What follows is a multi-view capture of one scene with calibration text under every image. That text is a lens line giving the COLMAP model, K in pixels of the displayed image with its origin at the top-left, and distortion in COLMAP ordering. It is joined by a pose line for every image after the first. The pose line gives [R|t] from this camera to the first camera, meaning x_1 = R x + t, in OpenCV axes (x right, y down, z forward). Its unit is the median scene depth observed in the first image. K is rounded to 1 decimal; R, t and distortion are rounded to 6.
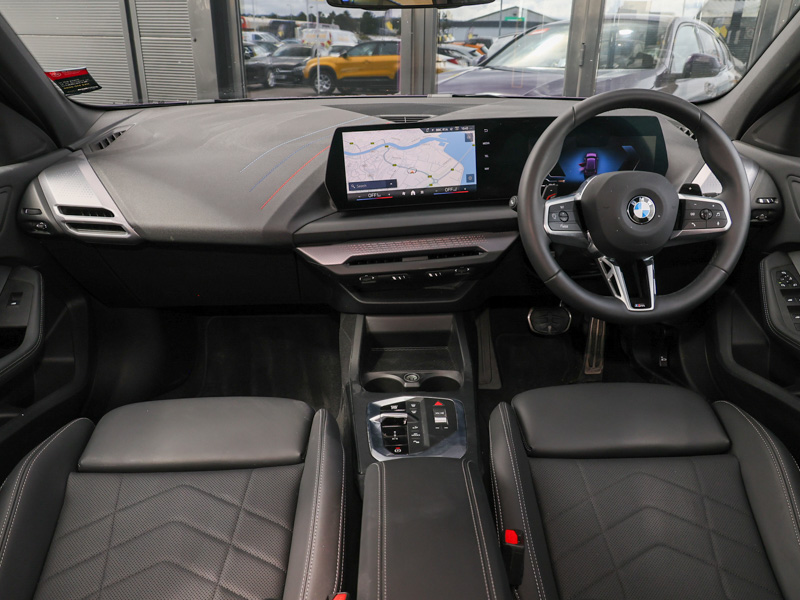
lens RADIAL K [[631.2, 0, 411.7], [0, 631.2, 300.3], [0, 0, 1]] dist [-0.004038, -0.001231]
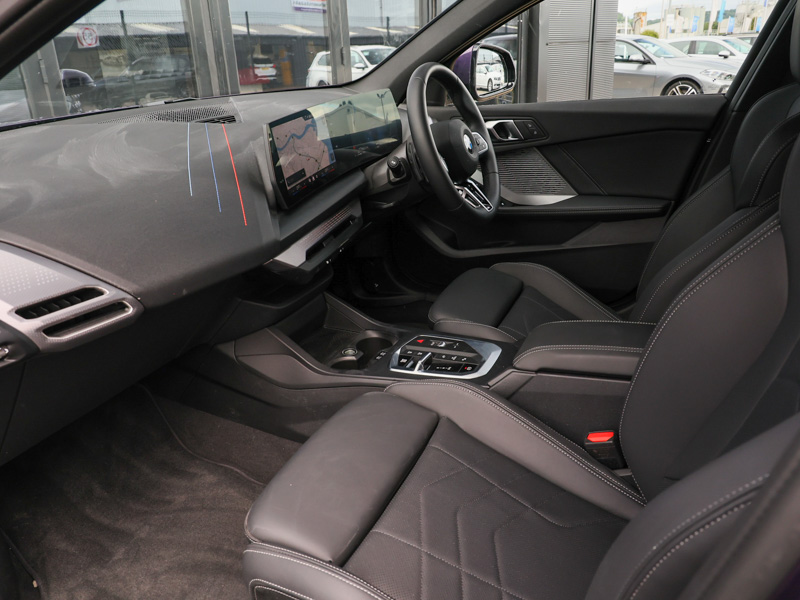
lens RADIAL K [[631.2, 0, 411.7], [0, 631.2, 300.3], [0, 0, 1]] dist [-0.004038, -0.001231]
pose [[0.453292, -0.360449, 0.815232, -0.870154], [0.389018, 0.902891, 0.182902, -0.119321], [-0.801992, 0.234232, 0.549494, 0.353362]]
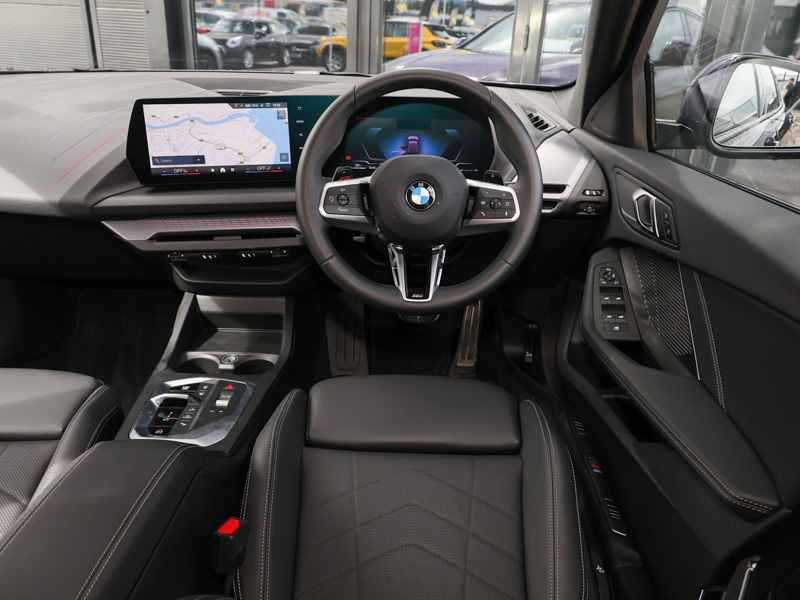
lens RADIAL K [[630.2, 0, 400.0], [0, 630.2, 300.0], [0, 0, 1]] dist [-0.000680, -0.000370]
pose [[0.997889, 0.047960, -0.043795, 0.336128], [-0.046872, 0.998574, 0.025536, -0.007957], [0.044957, -0.023429, 0.998714, 0.037983]]
